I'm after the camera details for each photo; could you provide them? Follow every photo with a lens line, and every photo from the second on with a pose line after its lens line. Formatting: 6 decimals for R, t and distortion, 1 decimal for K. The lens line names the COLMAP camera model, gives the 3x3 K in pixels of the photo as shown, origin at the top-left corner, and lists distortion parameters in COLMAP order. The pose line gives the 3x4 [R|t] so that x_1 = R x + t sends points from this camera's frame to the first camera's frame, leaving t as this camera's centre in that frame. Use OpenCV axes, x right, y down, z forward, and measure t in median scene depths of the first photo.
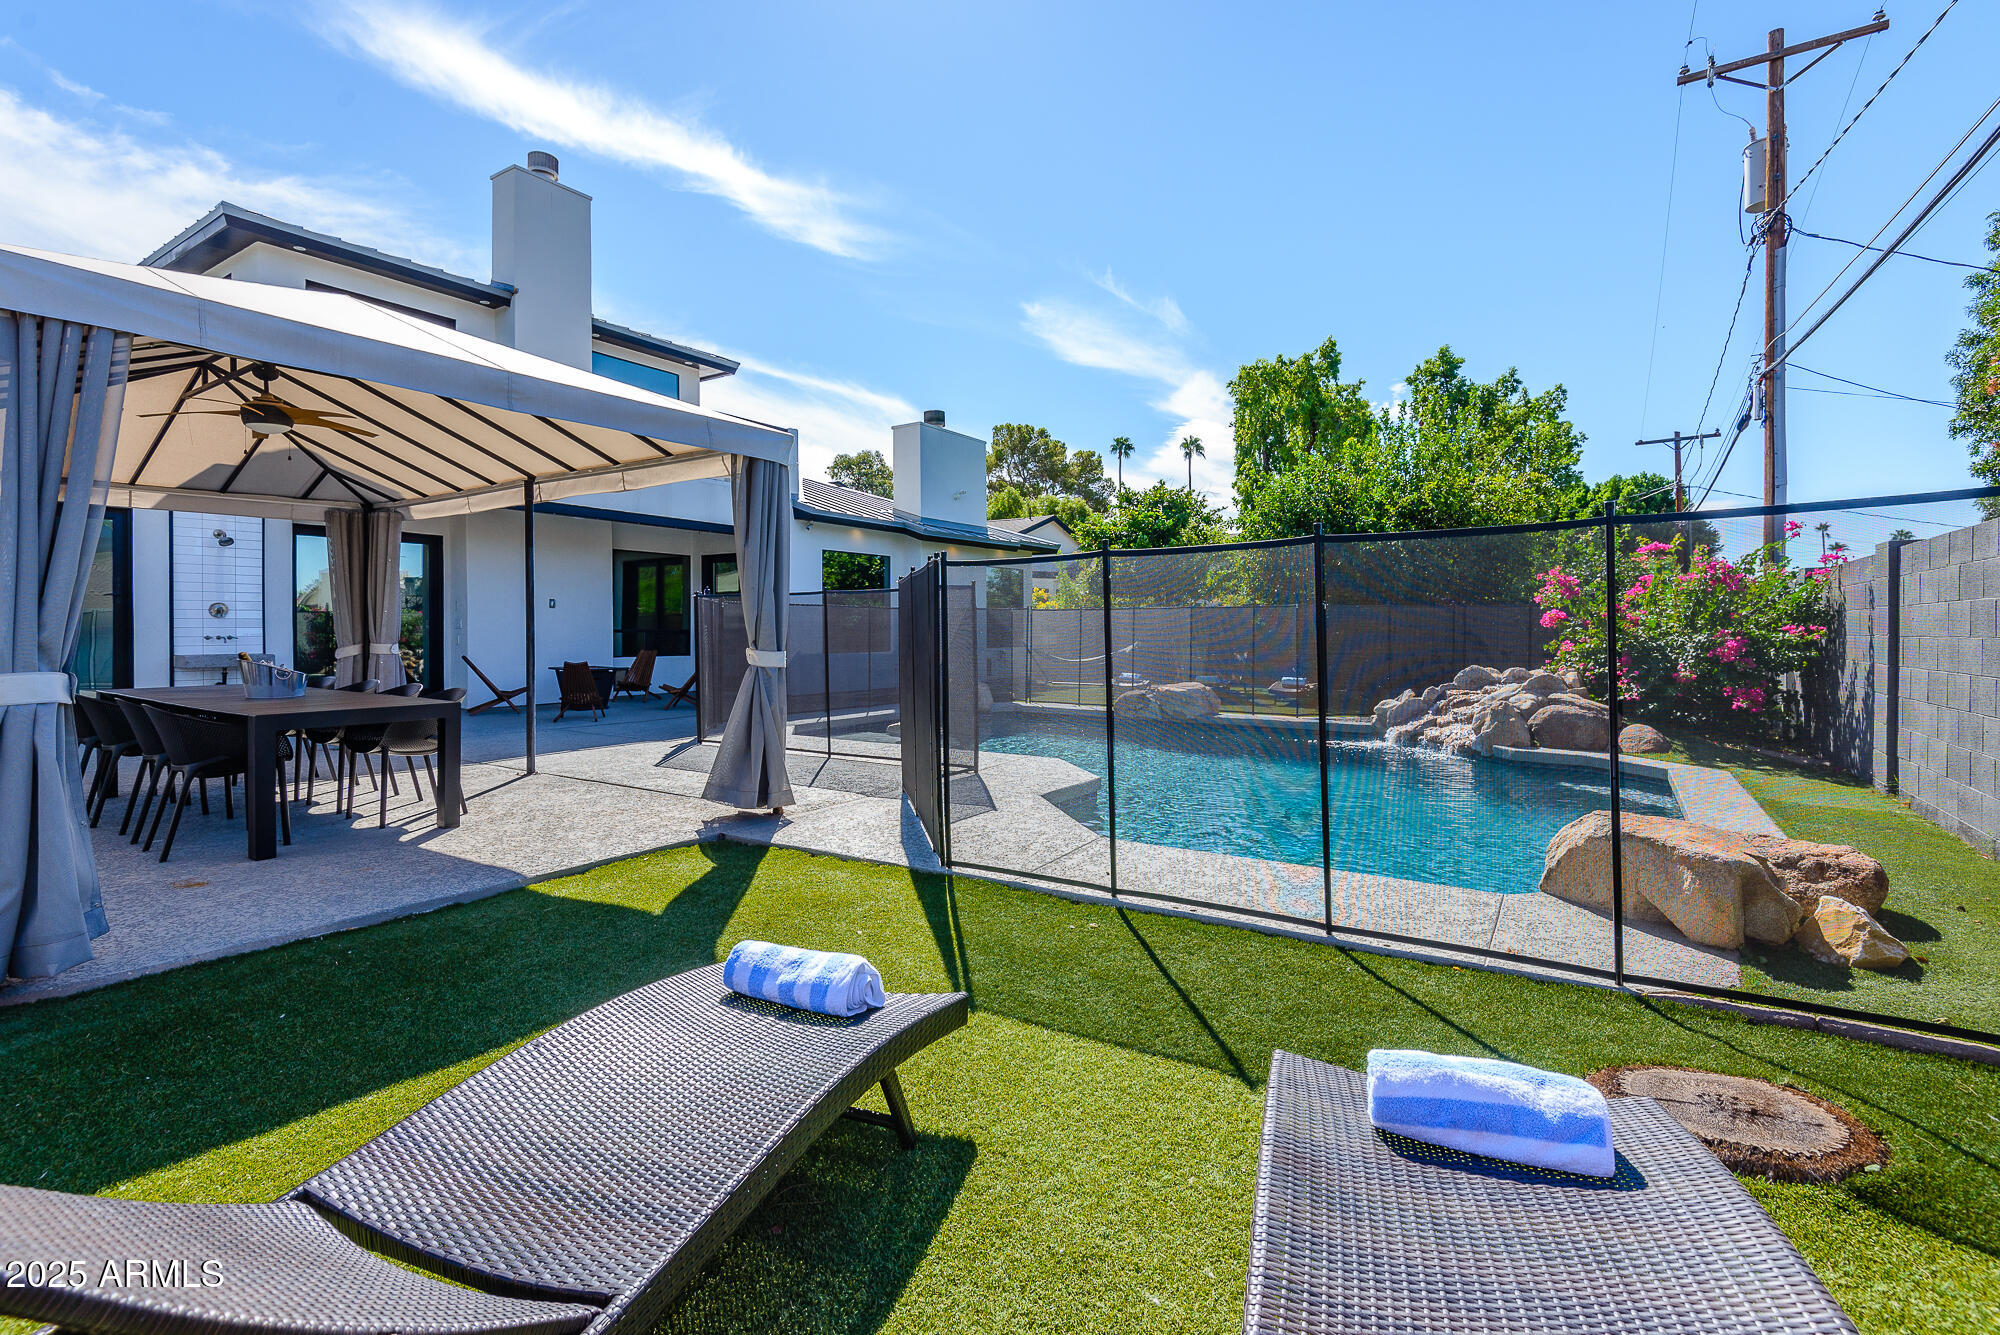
lens RADIAL K [[889.8, 0, 980.9], [0, 889.8, 659.6], [0, 0, 1]] dist [0.034622, -0.017971]
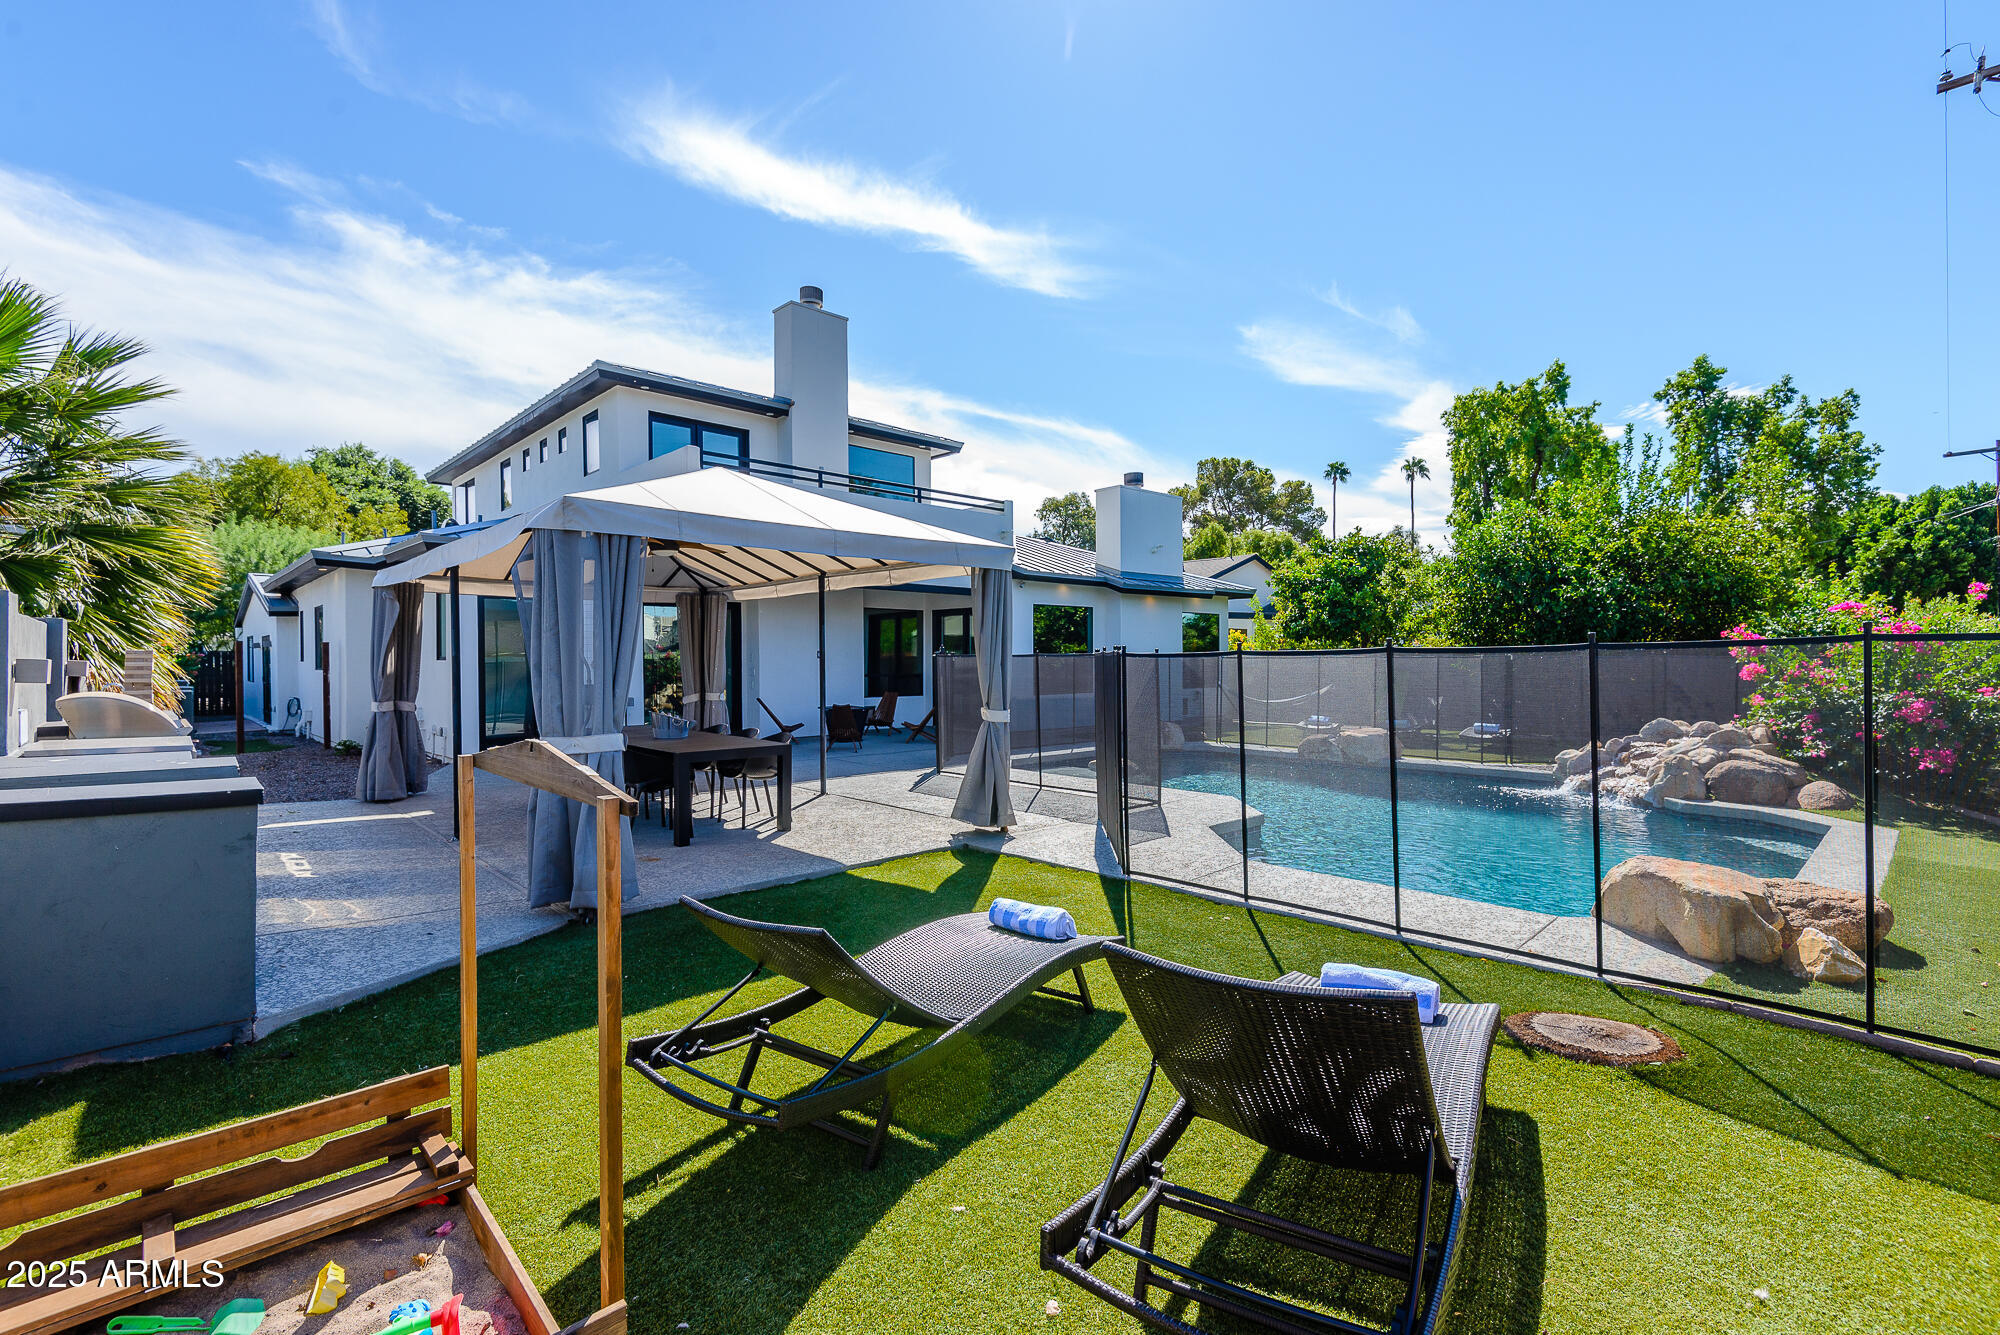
lens RADIAL K [[889.8, 0, 980.9], [0, 889.8, 659.6], [0, 0, 1]] dist [0.034622, -0.017971]
pose [[0.973379, -0.002503, -0.229190, 0.031978], [-0.004175, 0.999581, -0.028646, -0.032382], [0.229165, 0.028840, 0.972960, -0.218806]]
